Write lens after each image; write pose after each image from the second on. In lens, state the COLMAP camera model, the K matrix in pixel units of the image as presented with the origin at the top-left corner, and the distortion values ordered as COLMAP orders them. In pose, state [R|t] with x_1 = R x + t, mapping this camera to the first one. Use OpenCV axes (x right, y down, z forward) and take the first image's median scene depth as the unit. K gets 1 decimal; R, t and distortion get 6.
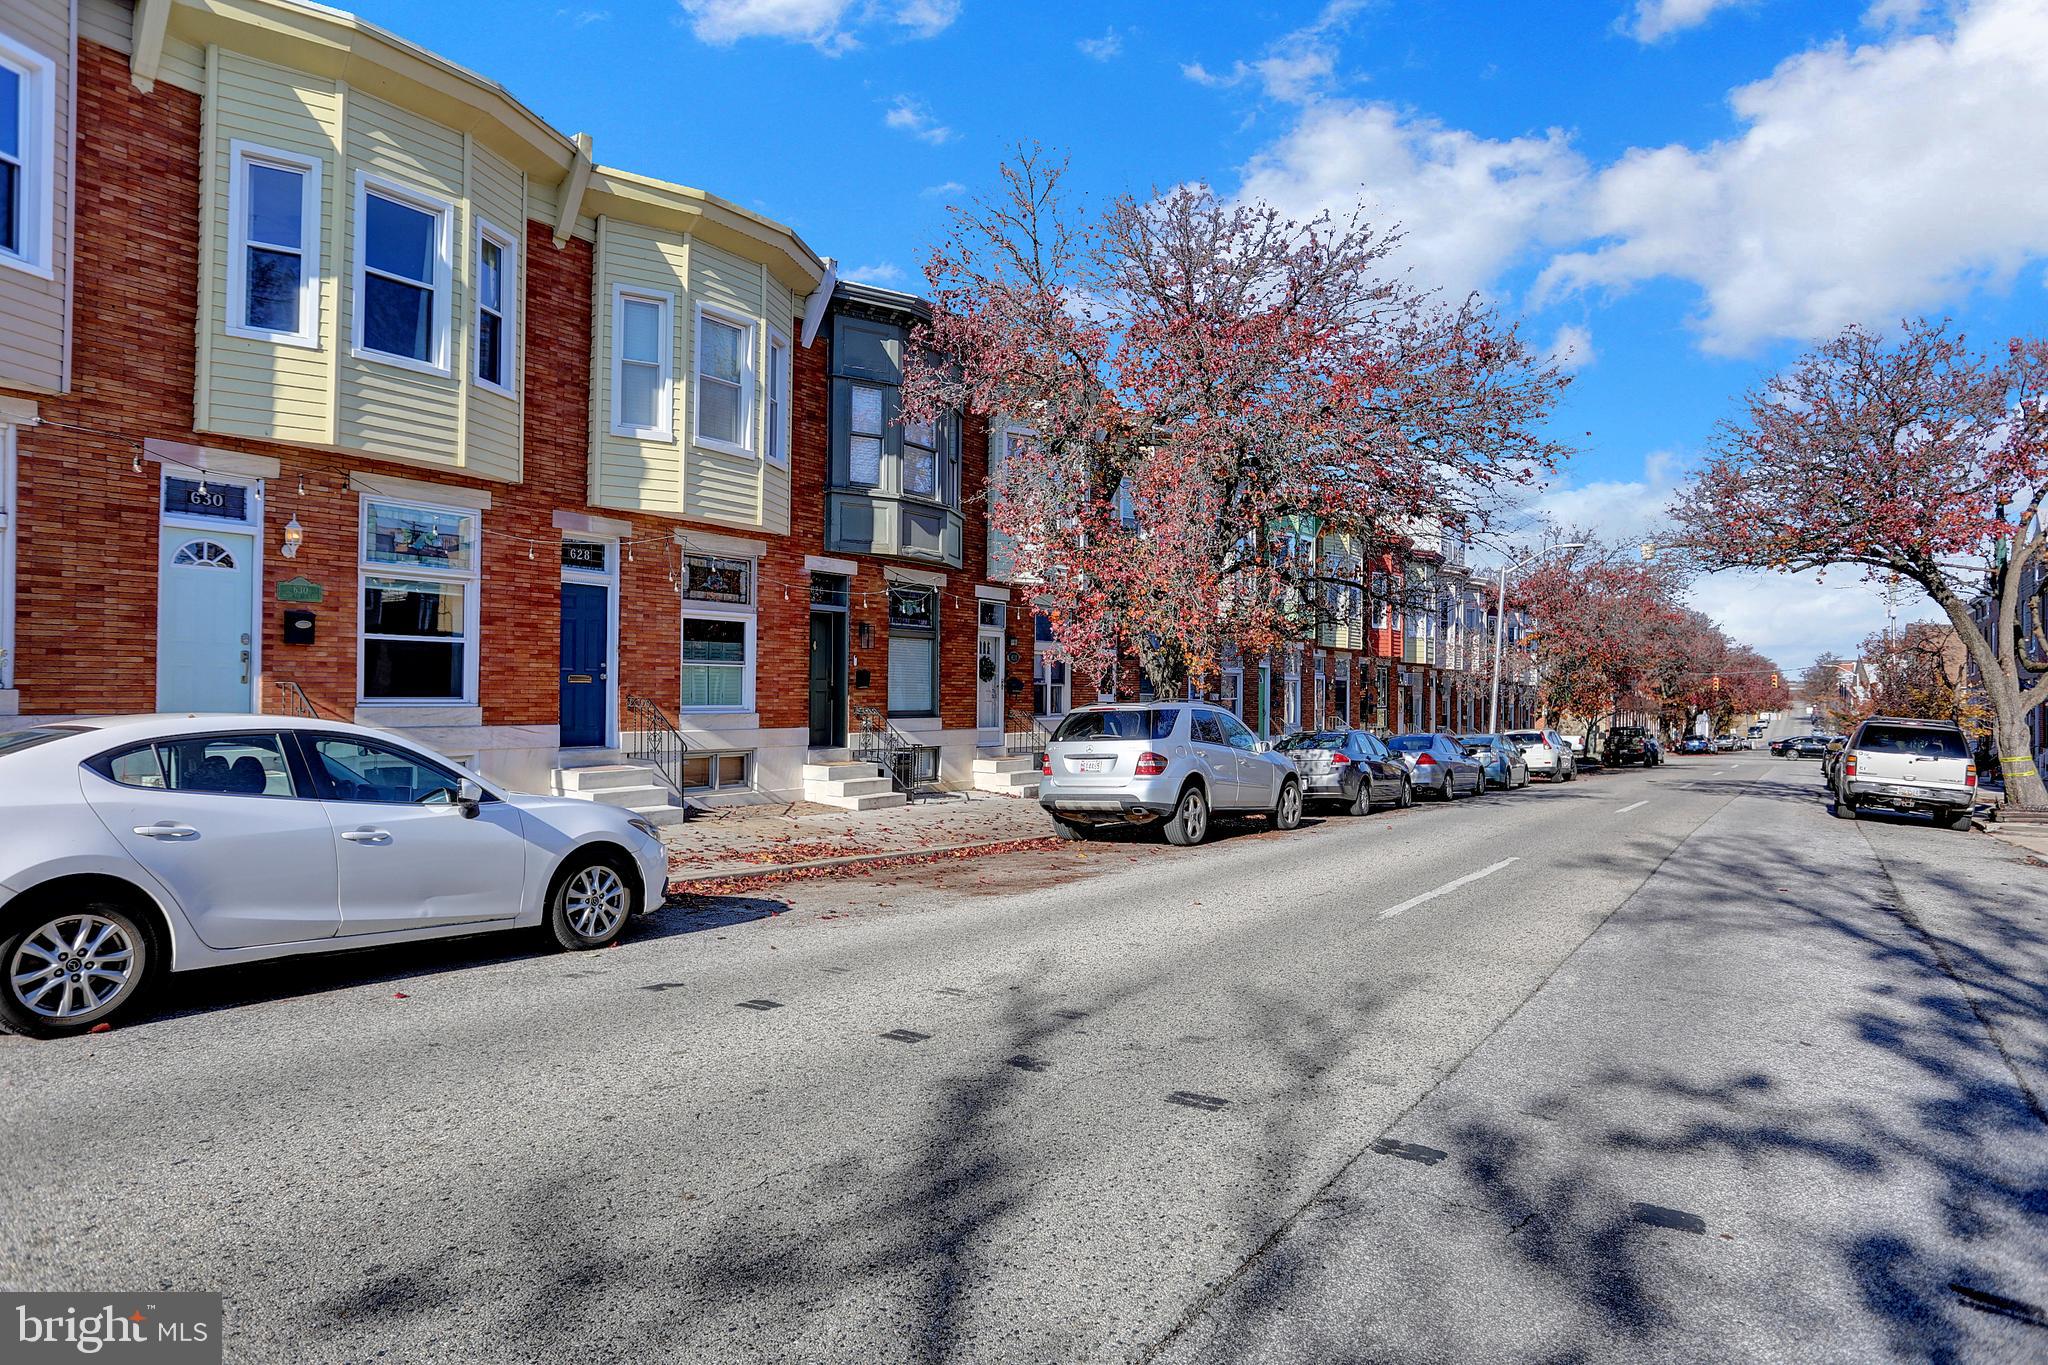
lens RADIAL K [[1203.5, 0, 1024.0], [0, 1203.5, 682.5], [0, 0, 1]] dist [-0.053468, 0.045449]
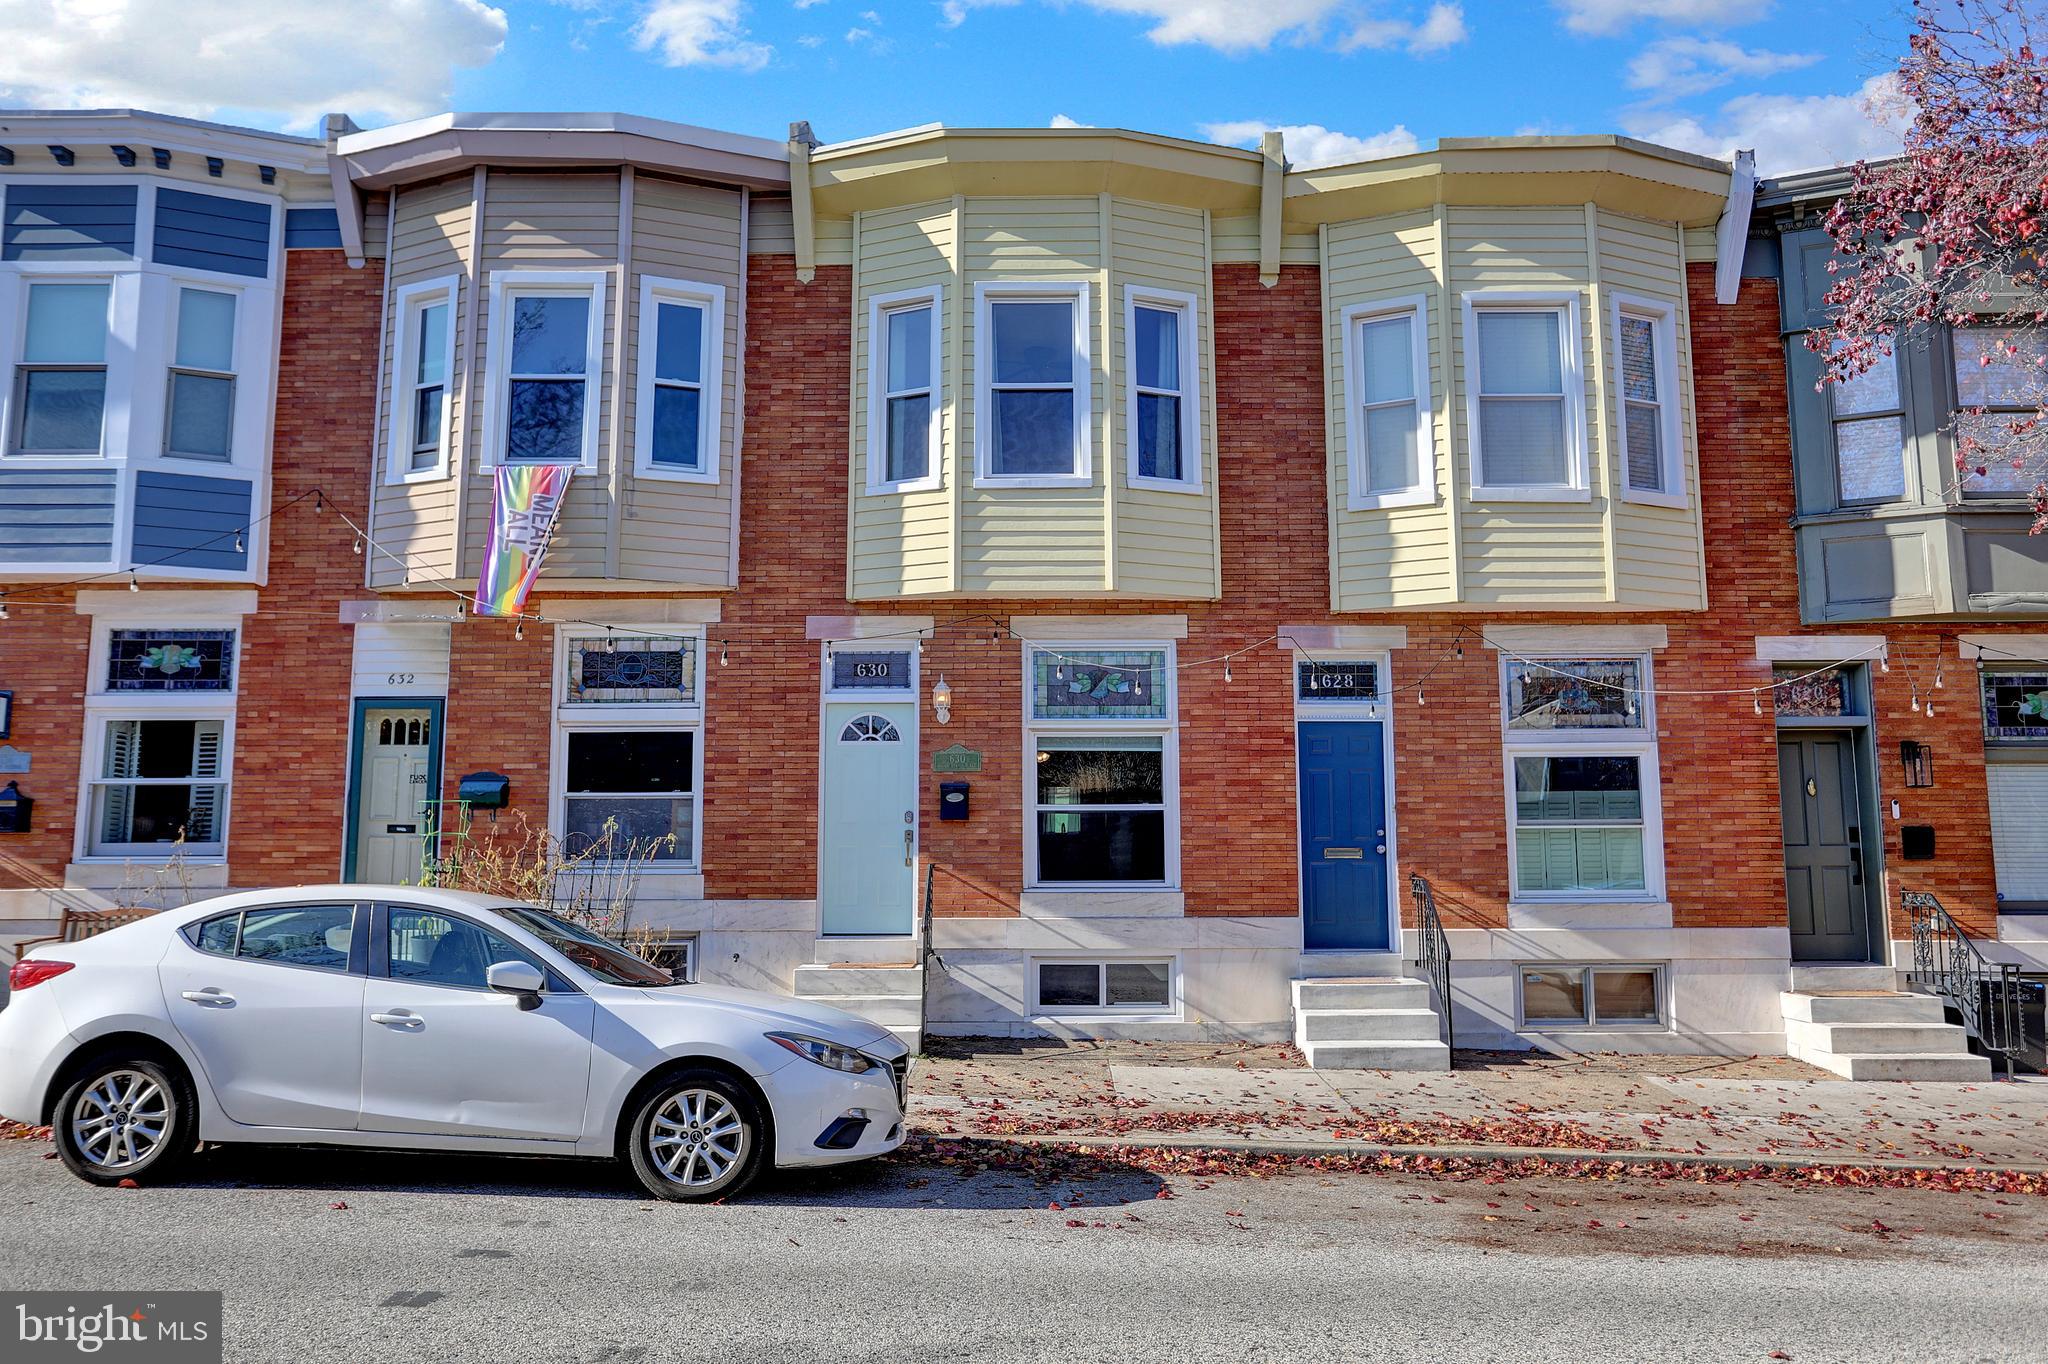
lens RADIAL K [[1569.7, 0, 1024.0], [0, 1569.7, 682.0], [0, 0, 1]] dist [-0.029546, 0.057415]
pose [[0.546985, -0.120734, -0.828390, 0.338371], [0.015203, 0.990815, -0.134369, 0.020030], [0.837004, 0.060904, 0.543796, 0.349622]]
